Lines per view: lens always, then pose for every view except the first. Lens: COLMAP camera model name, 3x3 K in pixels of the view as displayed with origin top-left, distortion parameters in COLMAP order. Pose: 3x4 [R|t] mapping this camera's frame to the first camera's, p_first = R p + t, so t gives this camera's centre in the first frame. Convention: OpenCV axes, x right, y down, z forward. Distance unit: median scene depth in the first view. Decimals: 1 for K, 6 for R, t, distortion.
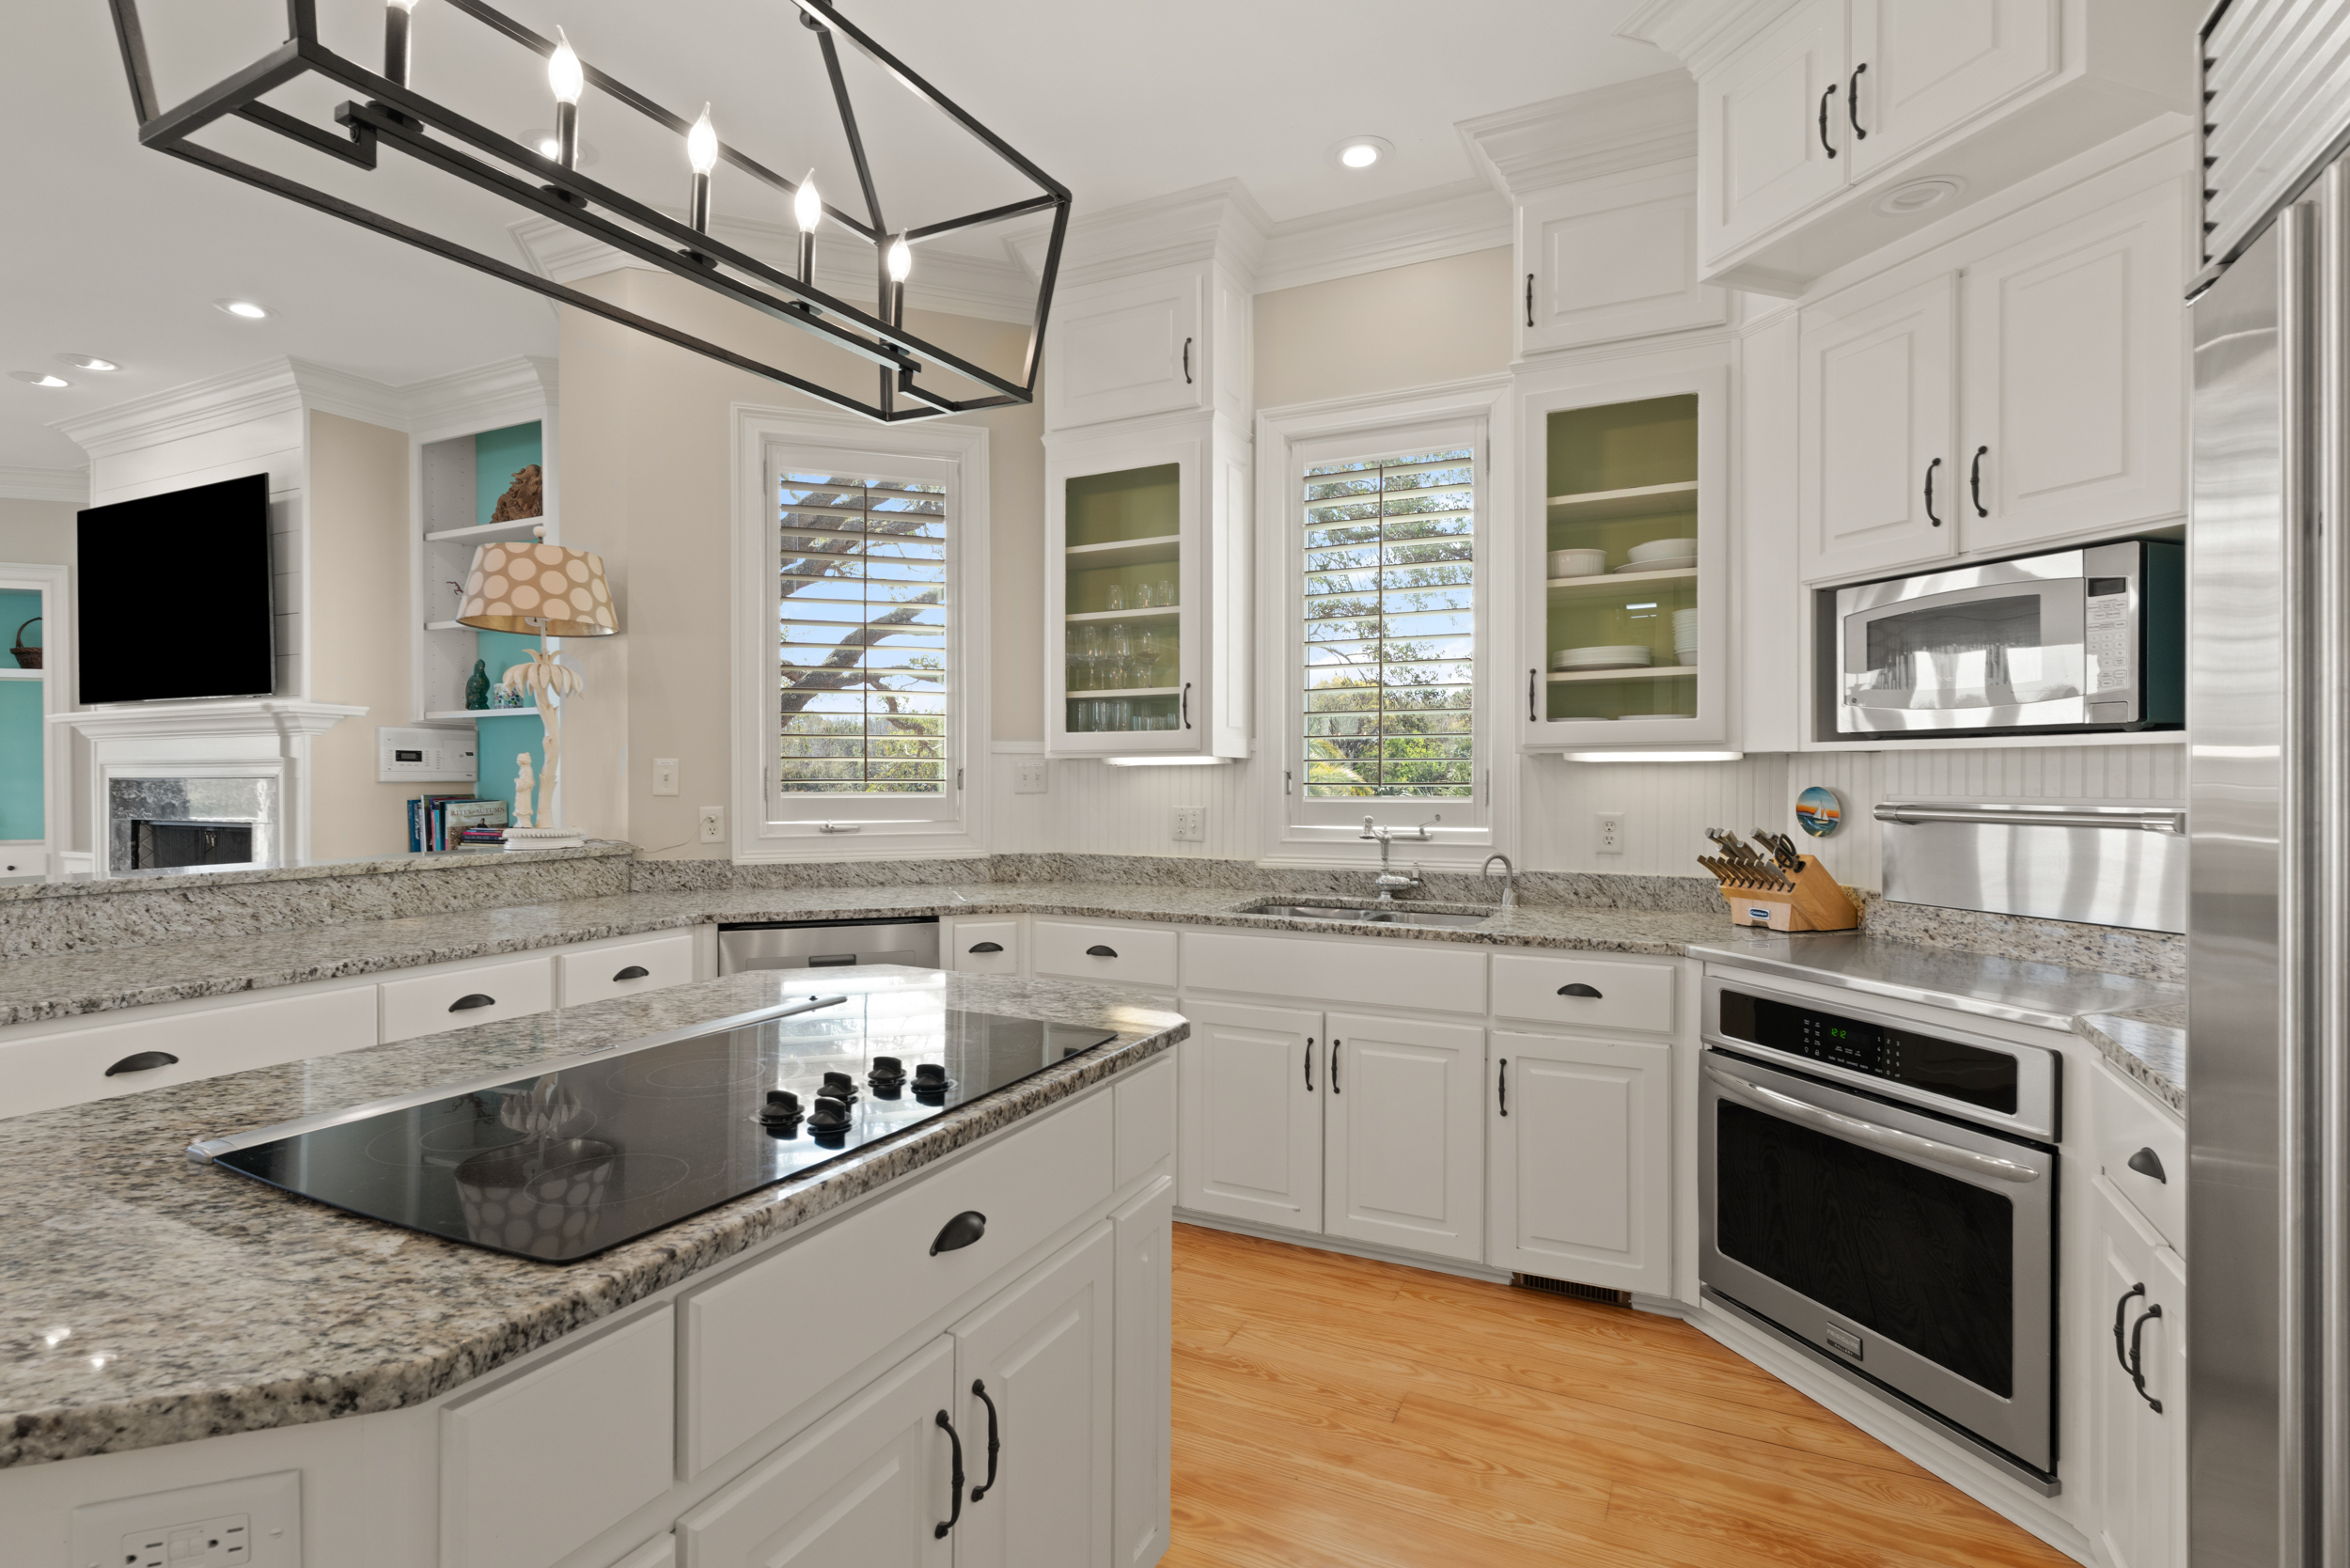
lens RADIAL K [[1142.7, 0, 1170.4], [0, 1142.7, 781.8], [0, 0, 1]] dist [0.014244, -0.000894]
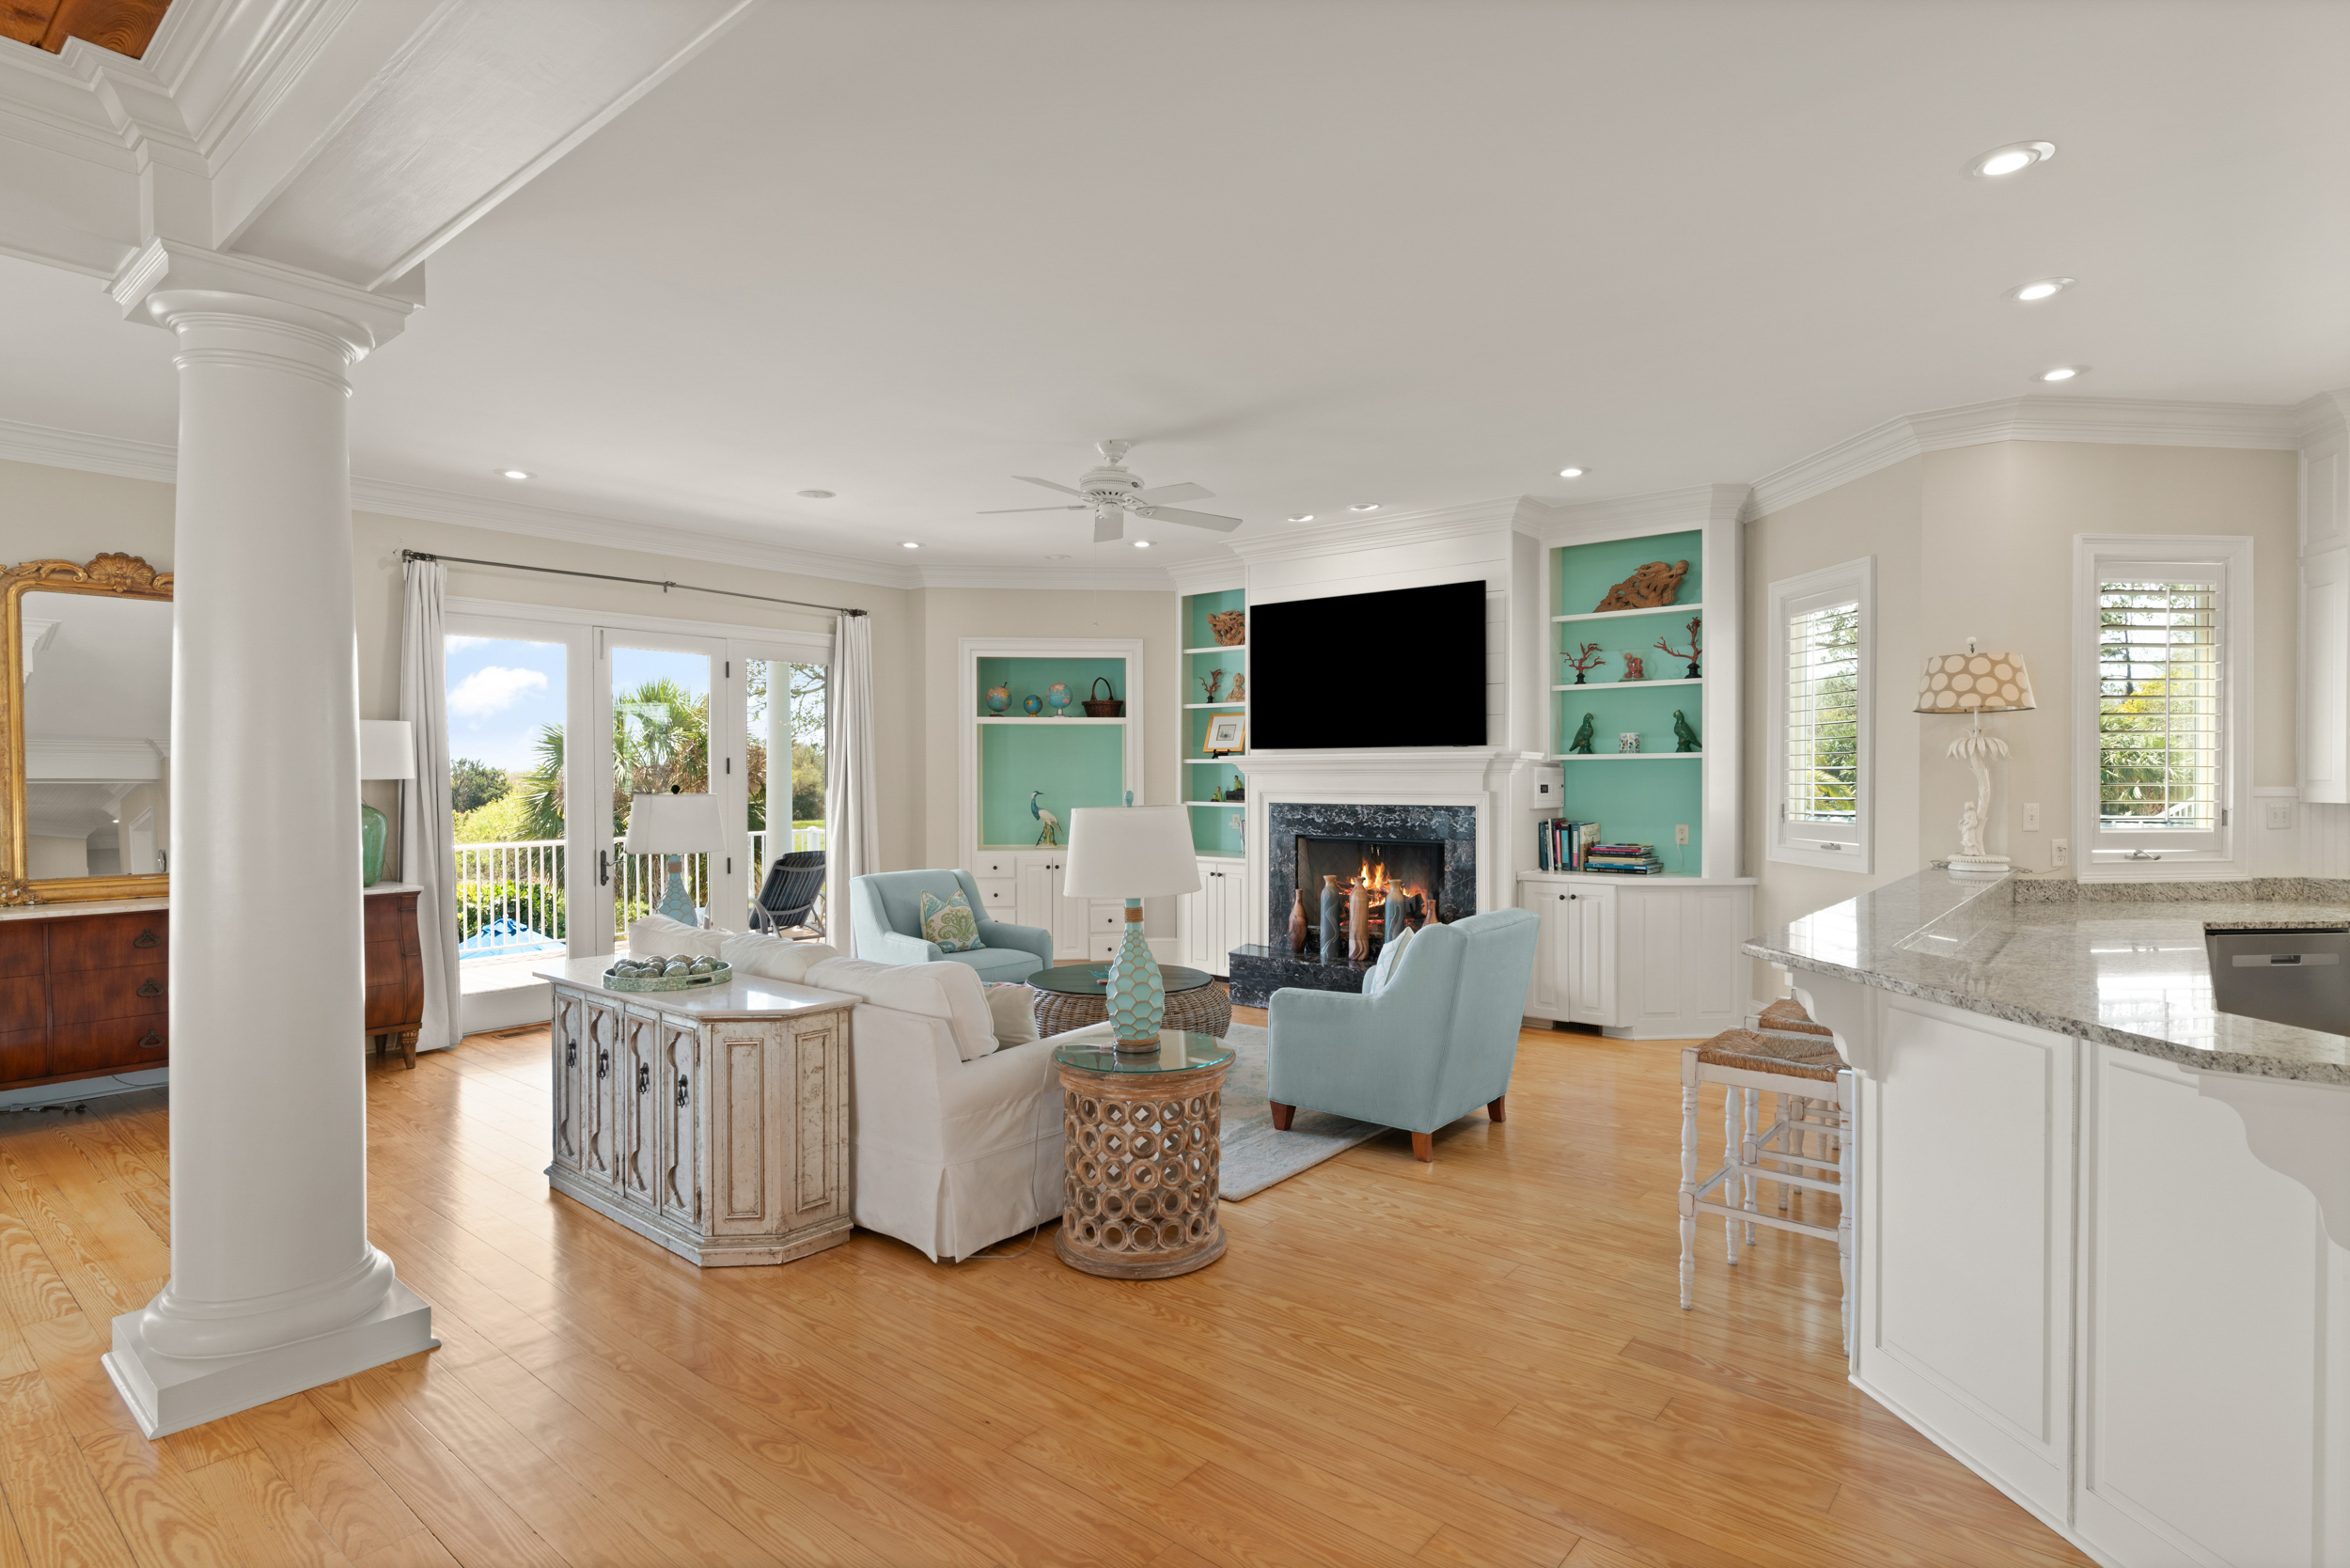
lens RADIAL K [[1181.1, 0, 1187.3], [0, 1181.1, 793.4], [0, 0, 1]] dist [0.004749, -0.001239]
pose [[0.974254, 0.002541, -0.225440, -1.273048], [0.000587, 0.999905, 0.013807, -0.060431], [0.225454, -0.013584, 0.974159, -0.667931]]
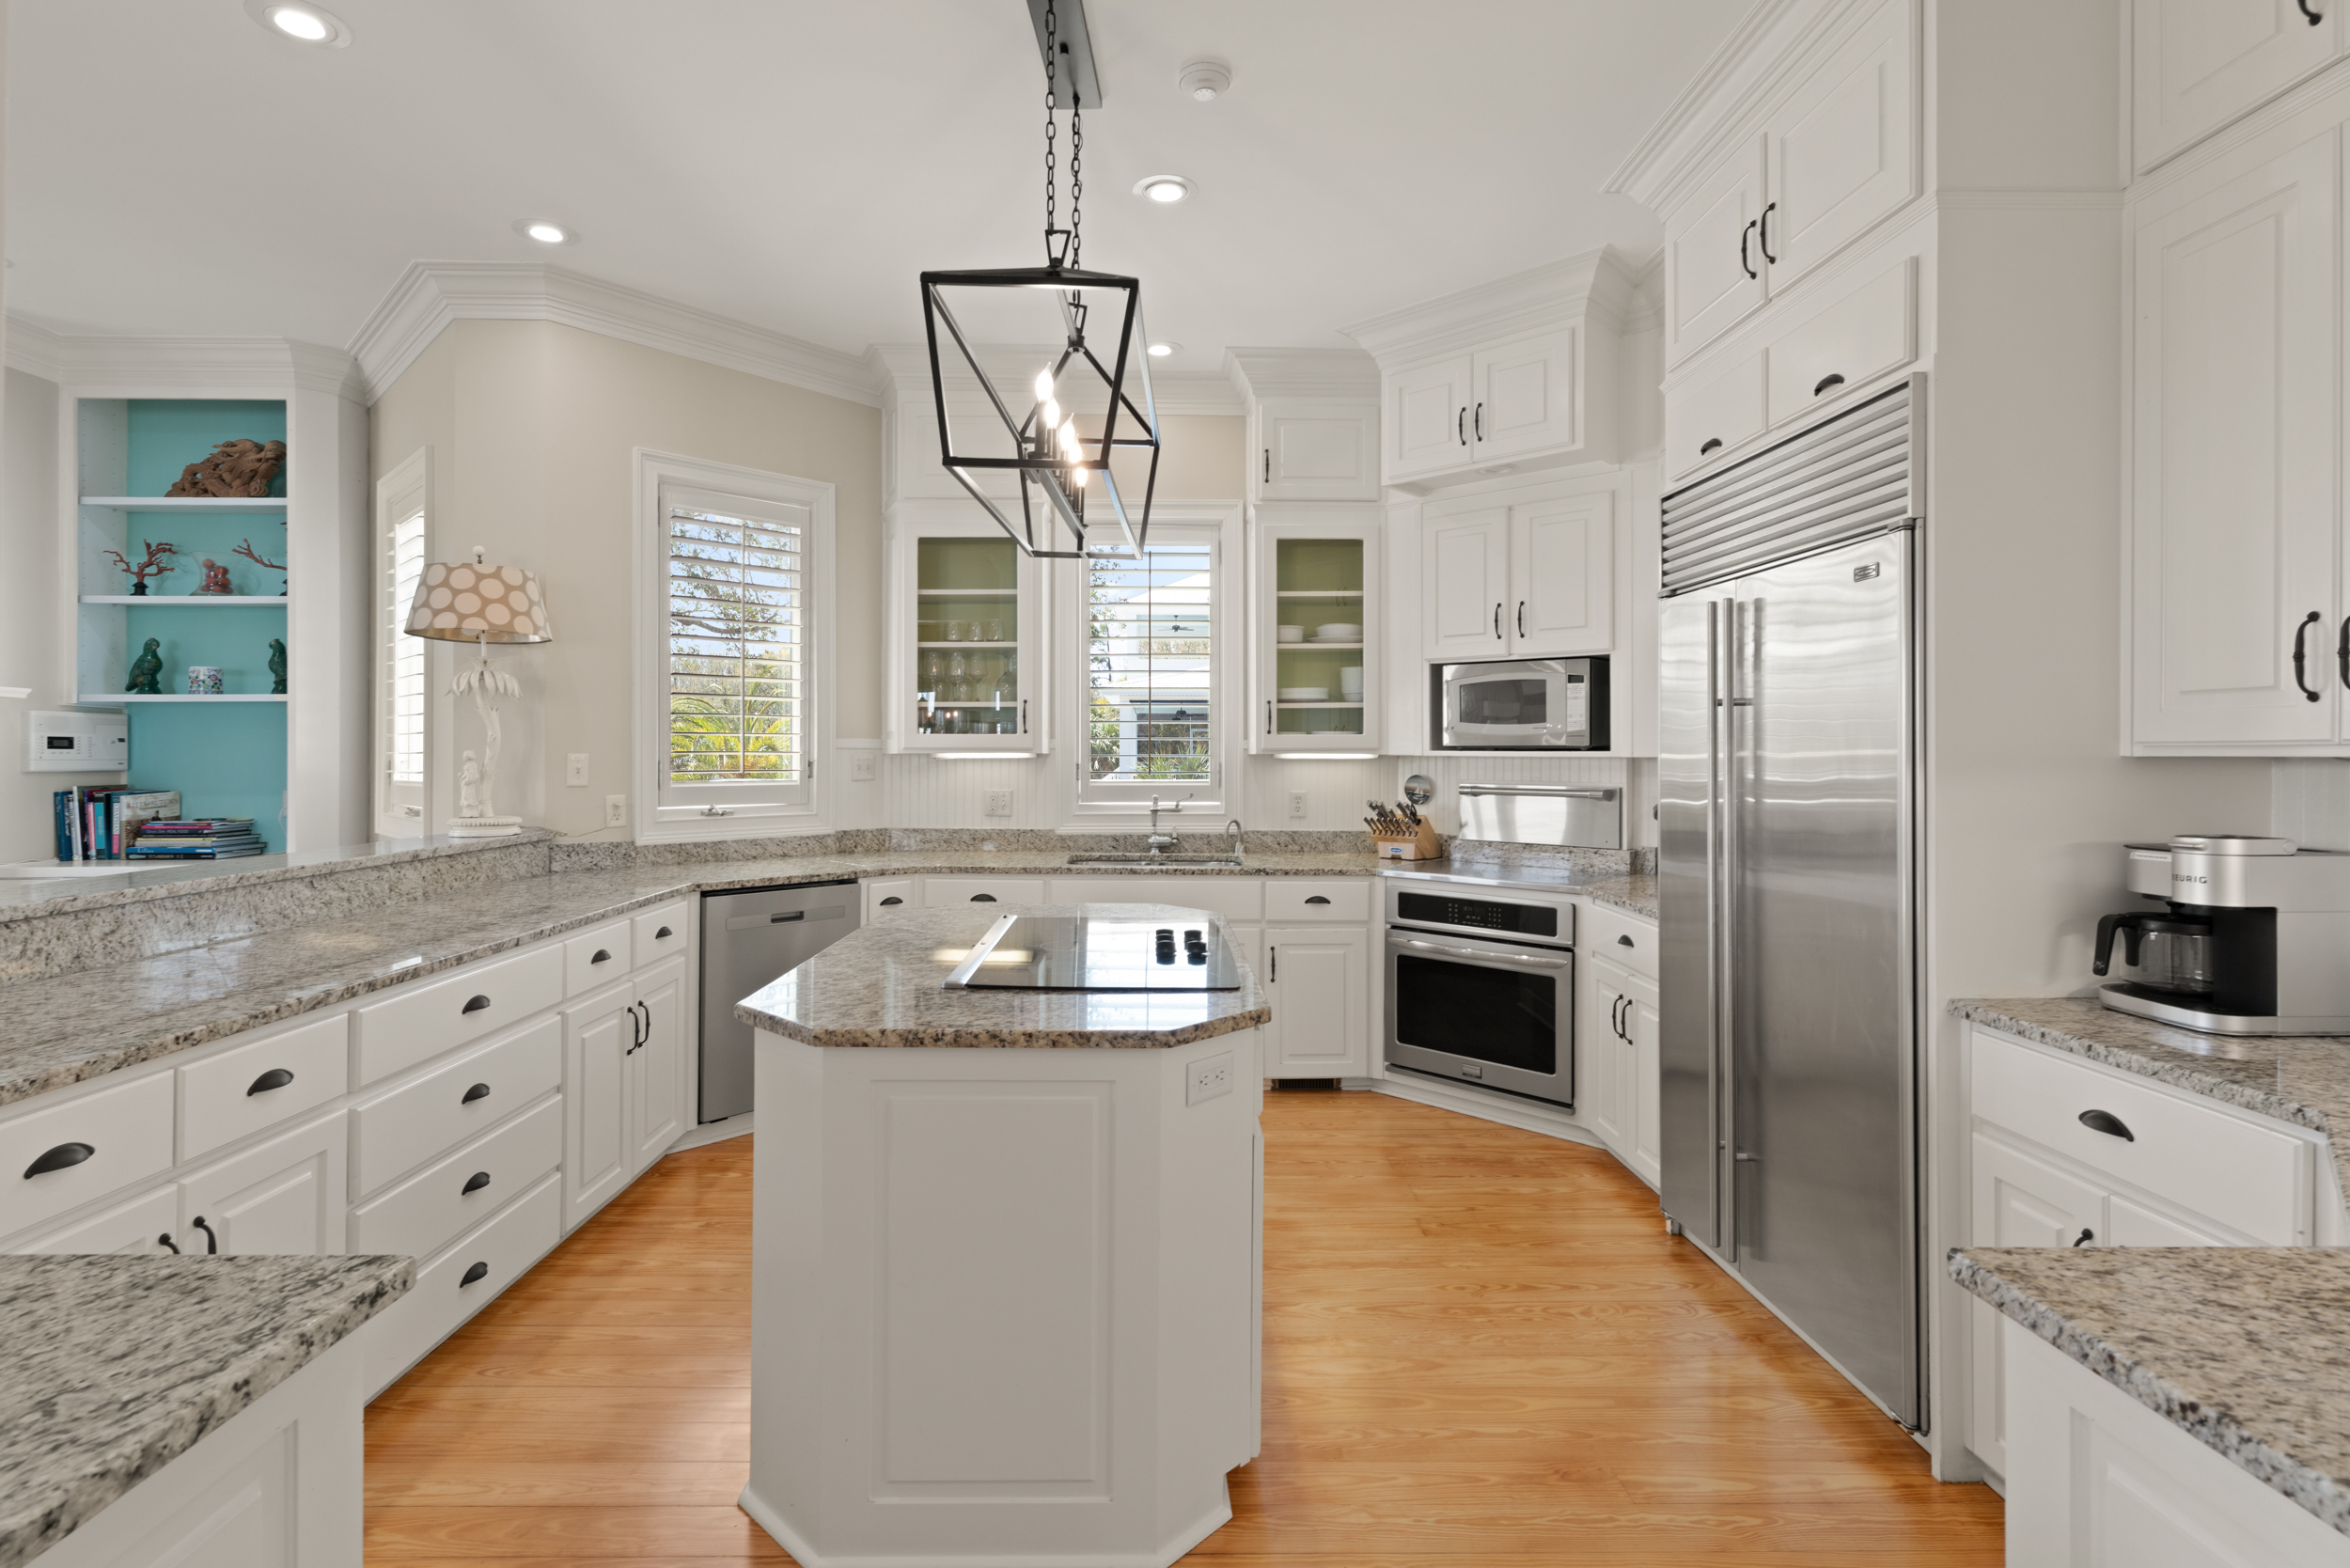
lens RADIAL K [[1142.7, 0, 1145.1], [0, 1142.7, 746.9], [0, 0, 1]] dist [0.014244, -0.000894]
pose [[0.894078, 0.004248, 0.447891, -0.521414], [-0.000965, 0.999971, -0.007557, -0.022333], [-0.447910, 0.006324, 0.894056, -0.314111]]
